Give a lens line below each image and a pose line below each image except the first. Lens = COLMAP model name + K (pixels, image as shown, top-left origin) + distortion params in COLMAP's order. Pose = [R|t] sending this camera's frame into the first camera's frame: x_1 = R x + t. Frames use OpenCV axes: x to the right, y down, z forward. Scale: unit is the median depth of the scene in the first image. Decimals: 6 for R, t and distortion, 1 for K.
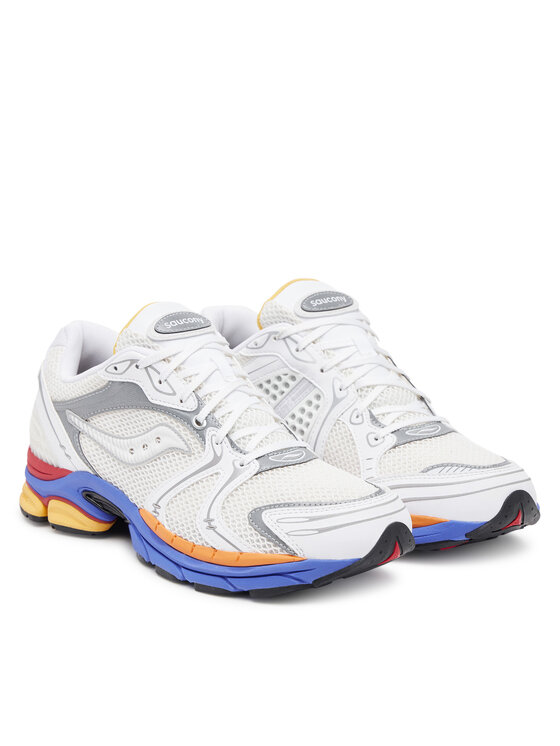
lens RADIAL K [[2218.1, 0, 279.5], [0, 2218.1, 373.2], [0, 0, 1]] dist [-0.086840, 0.000000]
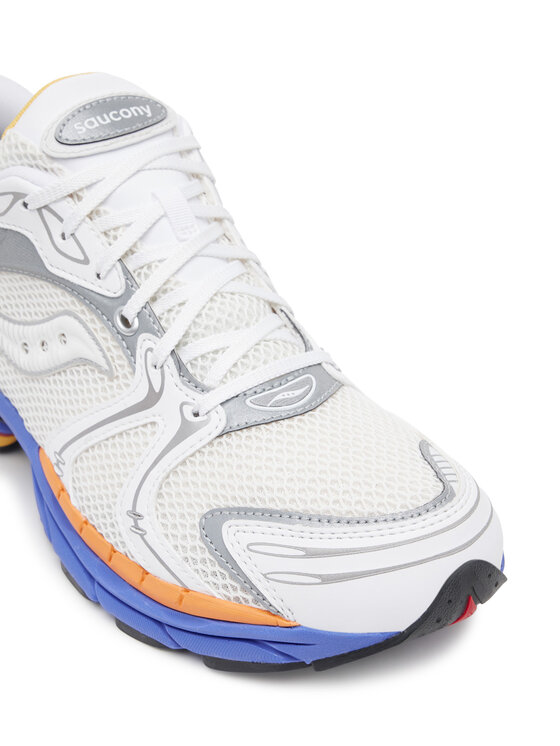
lens RADIAL K [[1676.3, 0, 281.7], [0, 1676.3, 372.4], [0, 0, 1]] dist [-0.045781, 0.000000]
pose [[0.994279, 0.027641, -0.103175, 0.045416], [0.004006, 0.955608, 0.294614, -0.088061], [0.106738, -0.293342, 0.950030, 0.603816]]
